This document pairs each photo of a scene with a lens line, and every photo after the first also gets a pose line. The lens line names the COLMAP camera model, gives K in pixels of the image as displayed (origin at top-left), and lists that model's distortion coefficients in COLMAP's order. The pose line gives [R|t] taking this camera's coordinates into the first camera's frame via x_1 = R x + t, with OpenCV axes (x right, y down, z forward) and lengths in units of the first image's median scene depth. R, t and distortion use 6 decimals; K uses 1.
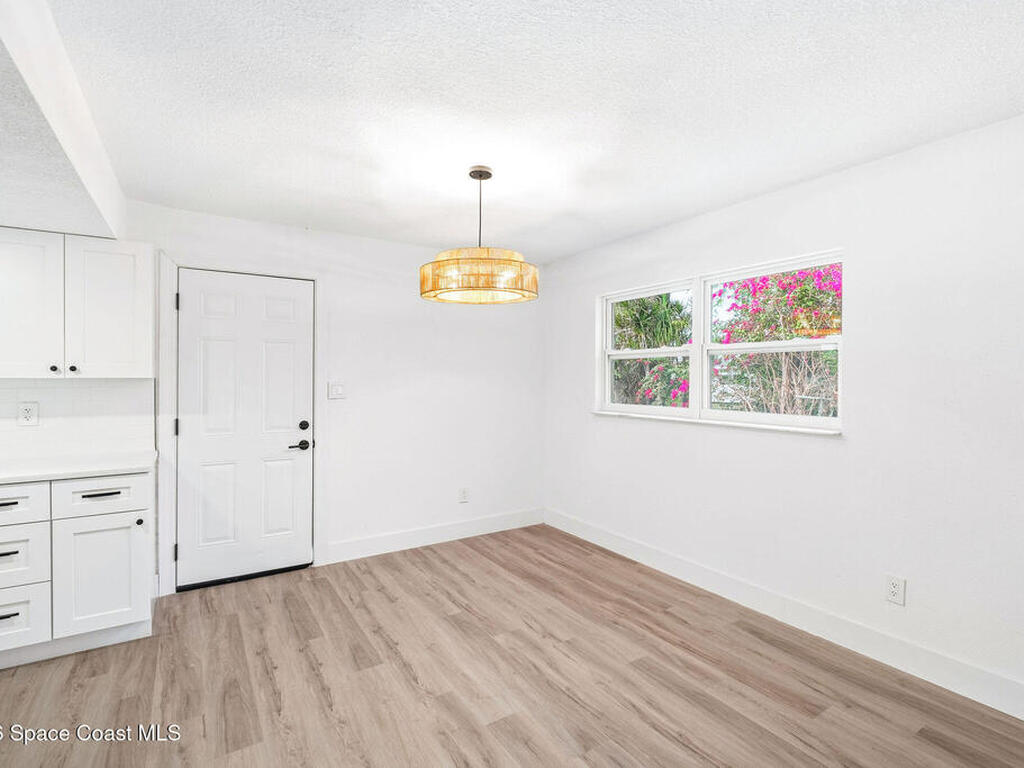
lens RADIAL K [[499.7, 0, 512.0], [0, 499.7, 384.0], [0, 0, 1]] dist [0.000388, -0.000363]
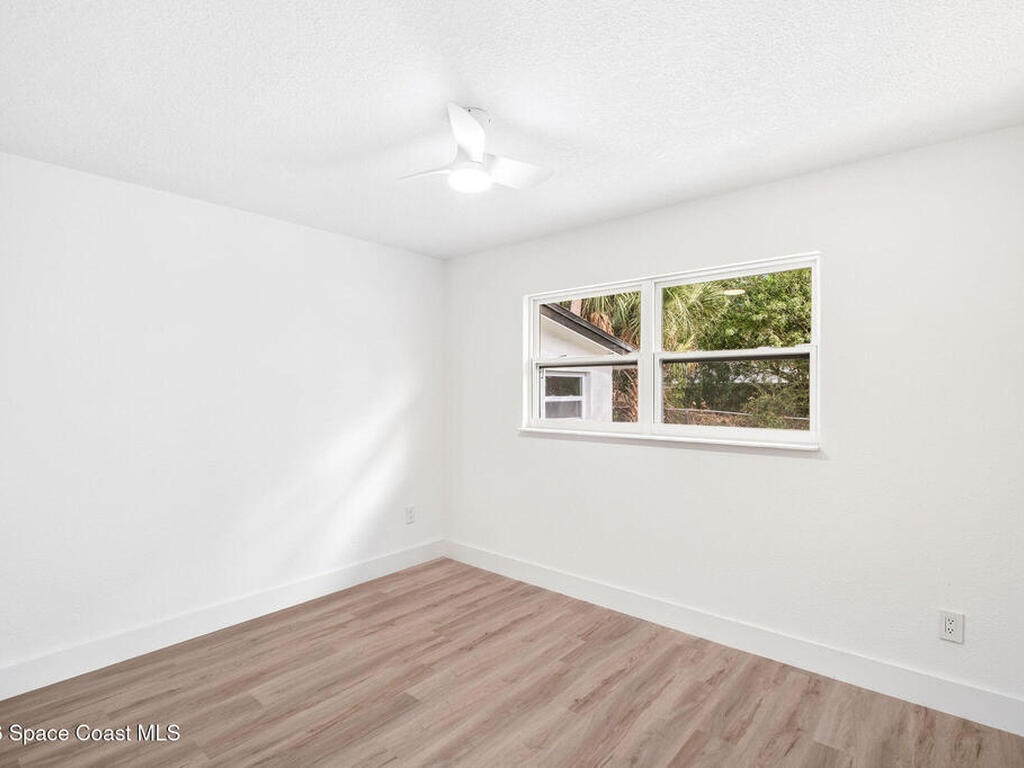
lens RADIAL K [[499.7, 0, 512.0], [0, 499.7, 384.0], [0, 0, 1]] dist [0.000388, -0.000363]
pose [[0.950669, 0.000725, 0.310205, -0.163547], [0.006692, 0.999717, -0.022845, -0.003348], [-0.310133, 0.023794, 0.950395, 0.248055]]
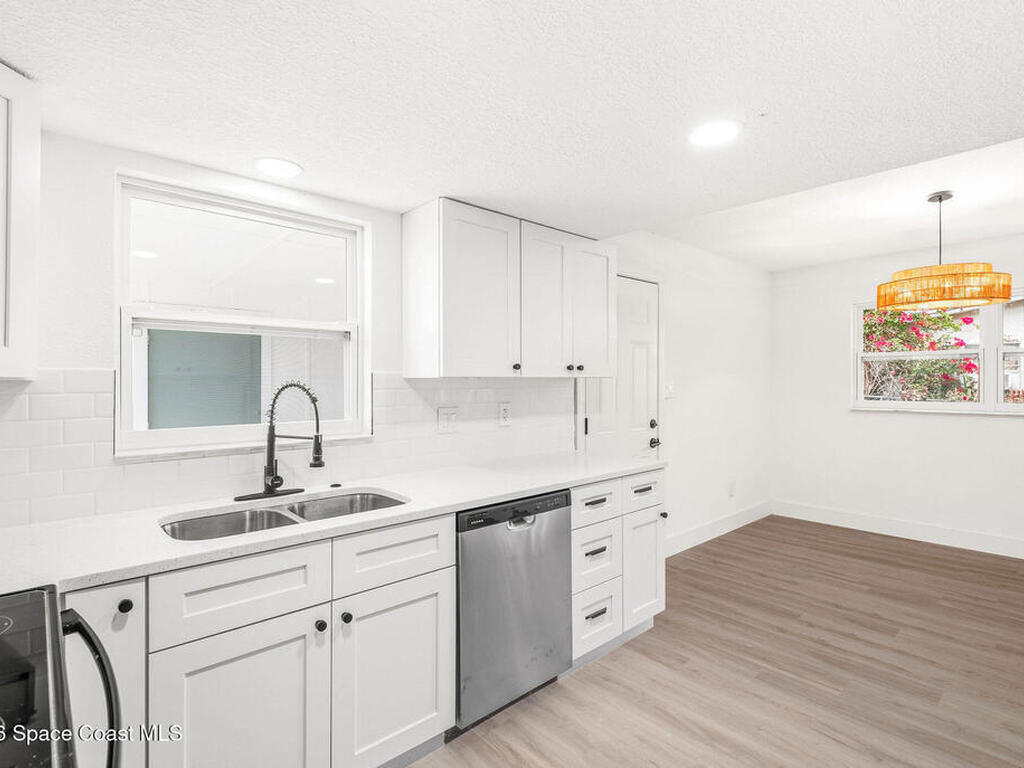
lens RADIAL K [[519.0, 0, 512.0], [0, 519.0, 384.0], [0, 0, 1]] dist [0.001237, 0.000065]
pose [[0.986489, -0.007099, 0.163671, -1.029708], [0.008676, 0.999923, -0.008922, 0.009323], [-0.163595, 0.010222, 0.986475, -0.009419]]
